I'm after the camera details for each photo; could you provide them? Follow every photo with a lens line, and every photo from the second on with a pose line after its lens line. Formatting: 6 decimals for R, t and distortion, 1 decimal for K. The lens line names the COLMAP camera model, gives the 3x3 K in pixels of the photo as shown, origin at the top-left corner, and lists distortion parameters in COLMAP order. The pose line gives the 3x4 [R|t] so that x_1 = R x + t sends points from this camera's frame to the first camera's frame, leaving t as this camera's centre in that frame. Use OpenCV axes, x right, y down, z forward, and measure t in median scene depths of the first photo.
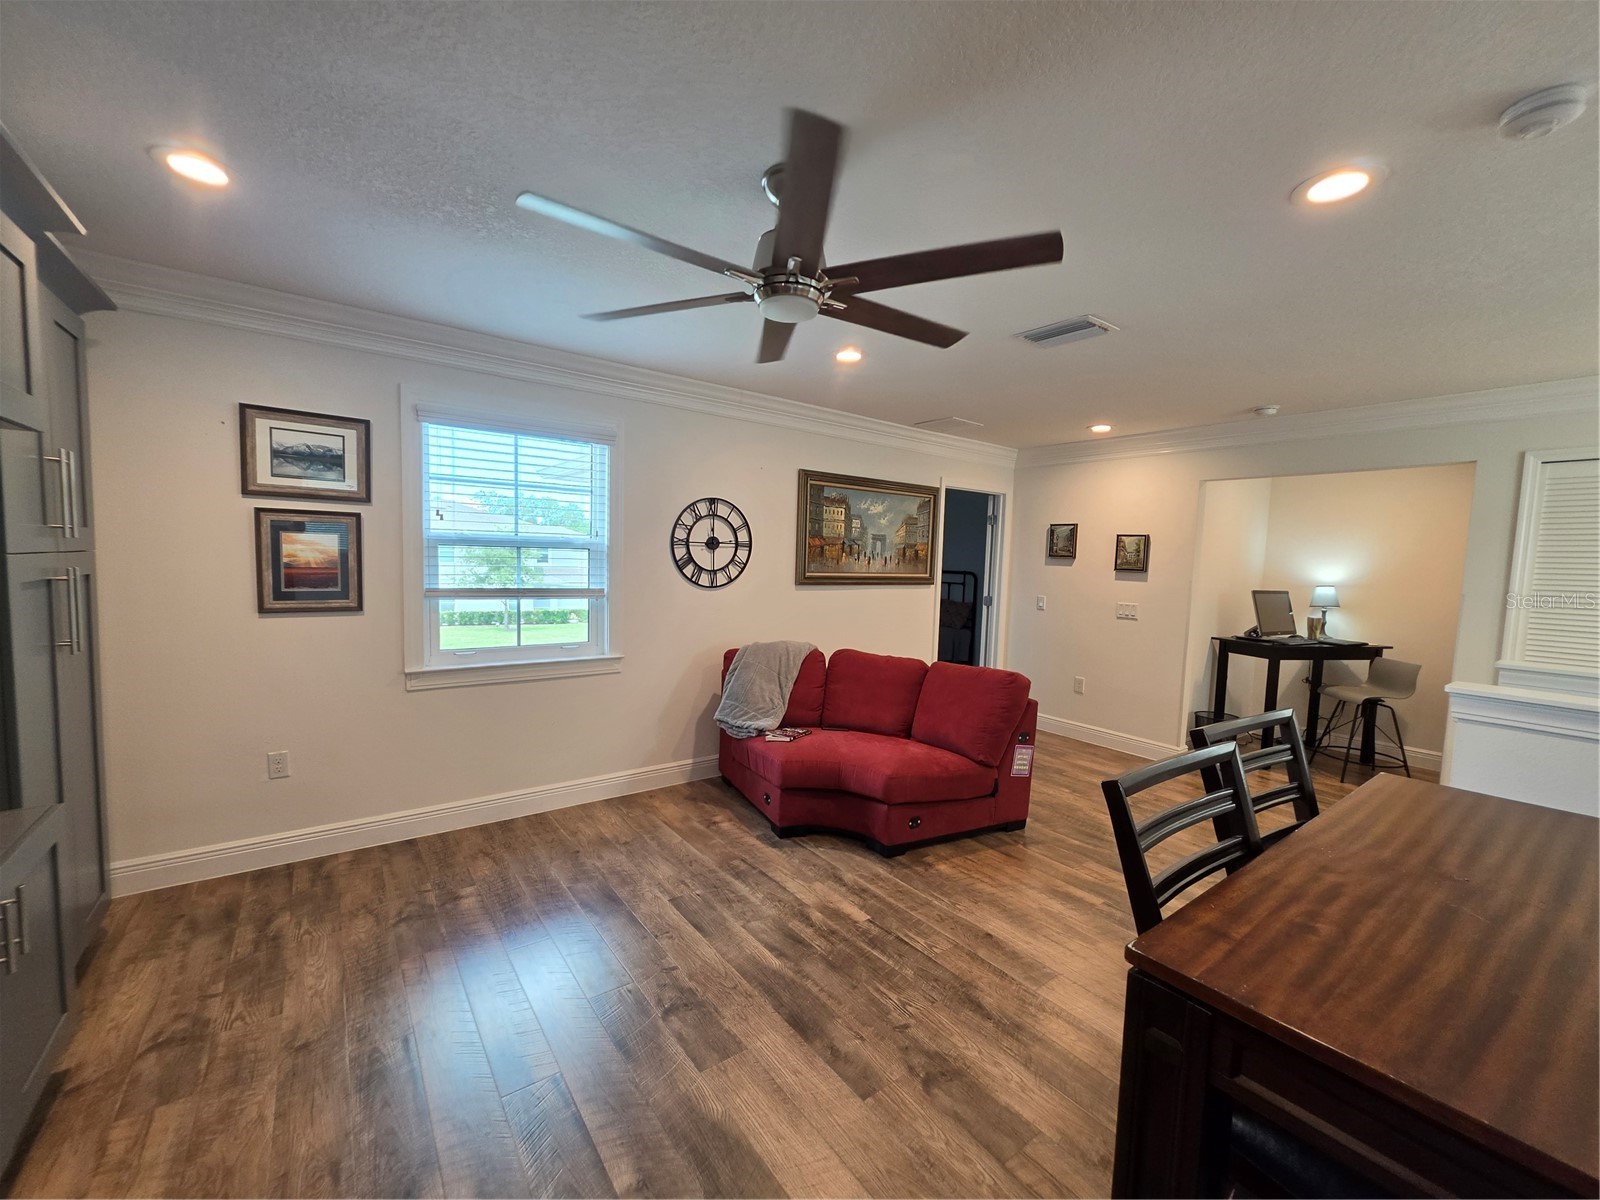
lens RADIAL K [[646.3, 0, 801.5], [0, 646.3, 607.7], [0, 0, 1]] dist [-0.000273, 0.000217]
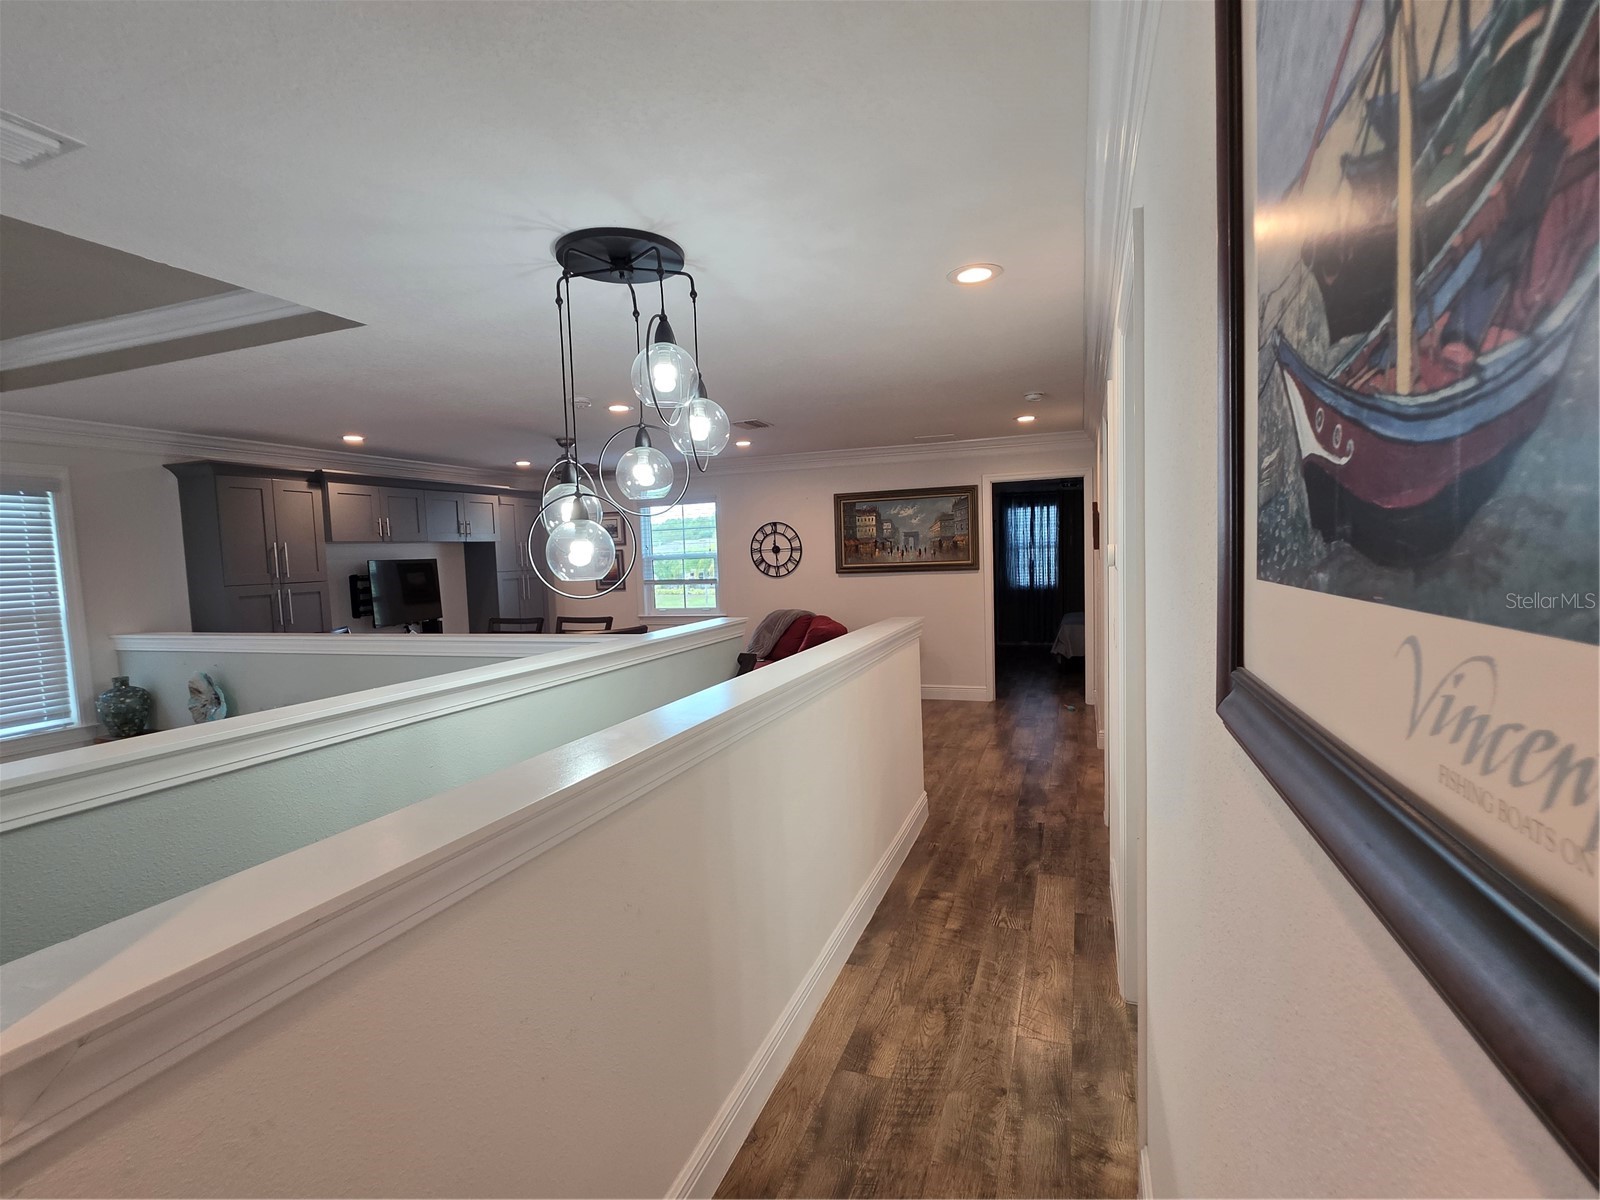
lens RADIAL K [[754.6, 0, 800.0], [0, 754.6, 600.0], [0, 0, 1]] dist [-0.000340, -0.000001]
pose [[0.551787, -0.000678, -0.833985, 1.515656], [-0.011573, 0.999897, -0.008469, 0.043348], [0.833905, 0.014325, 0.551723, 0.002958]]
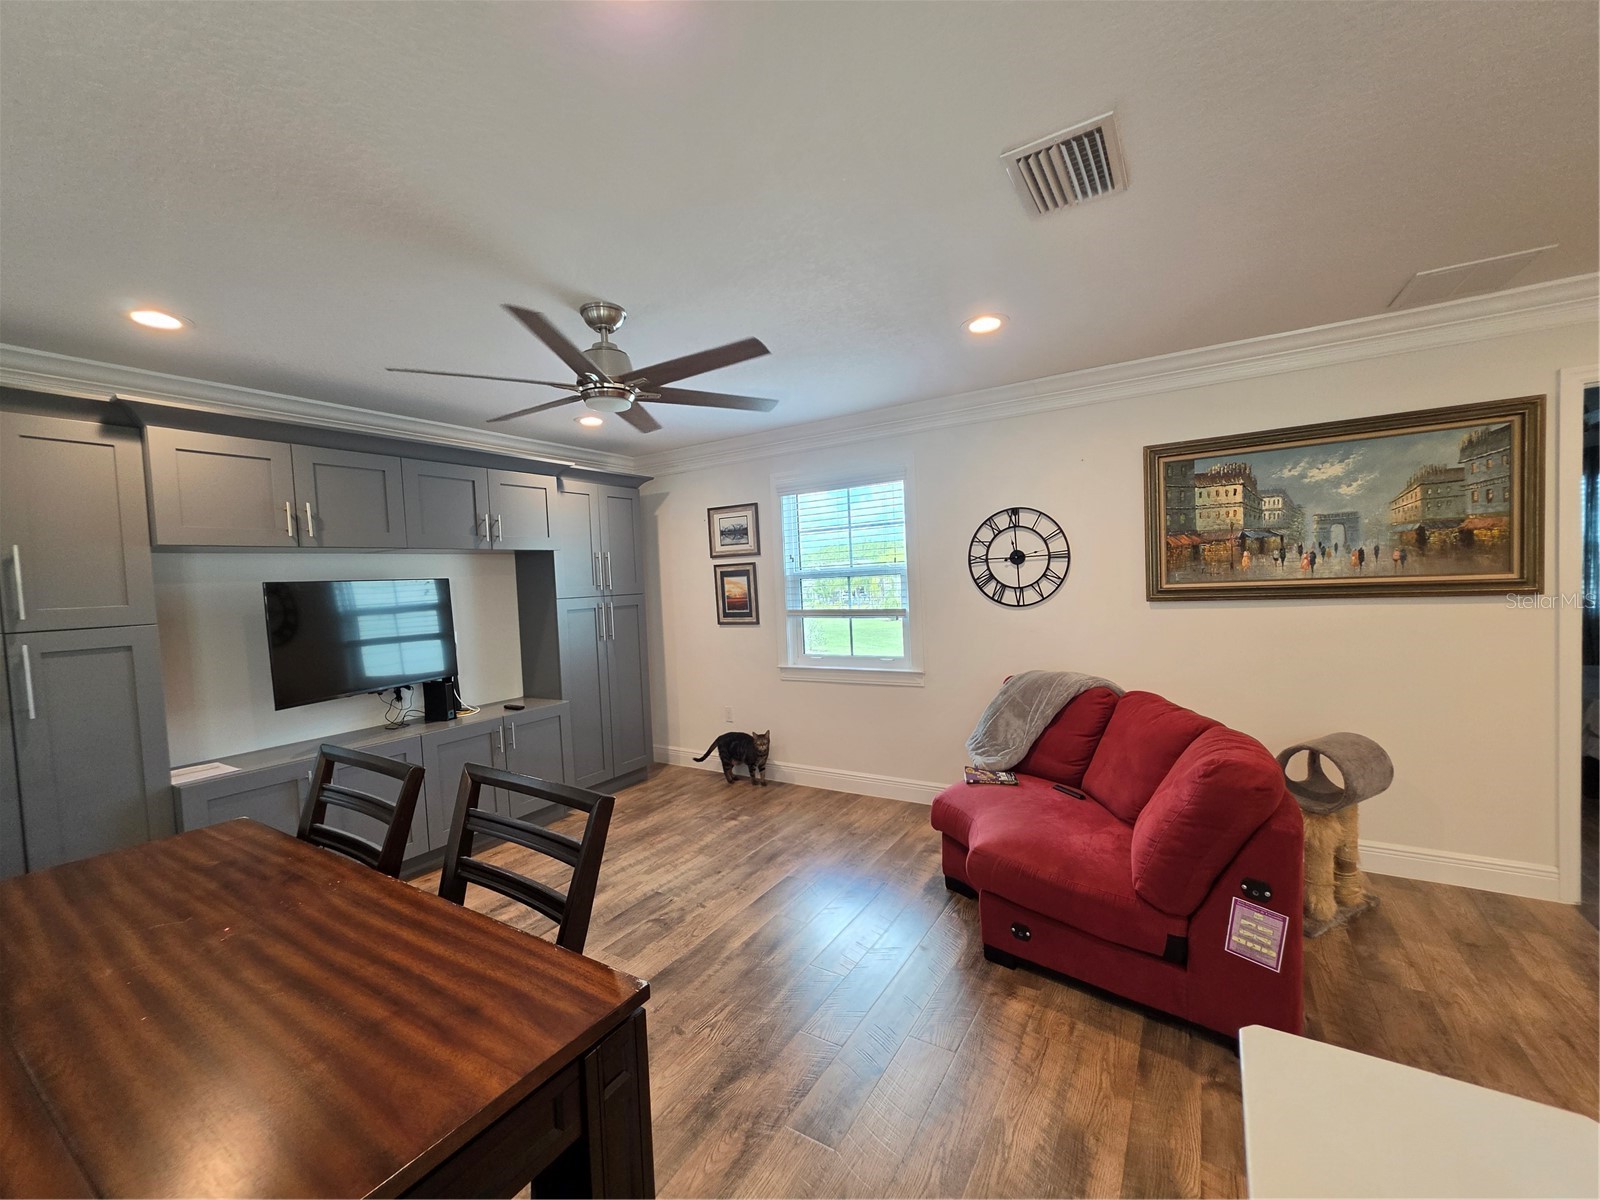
lens RADIAL K [[644.9, 0, 794.5], [0, 644.9, 606.2], [0, 0, 1]] dist [-0.003839, 0.000691]
pose [[0.354330, -0.008516, -0.935082, 0.607974], [-0.017479, 0.999724, -0.015728, -0.012286], [0.934957, 0.021917, 0.354083, 0.399946]]
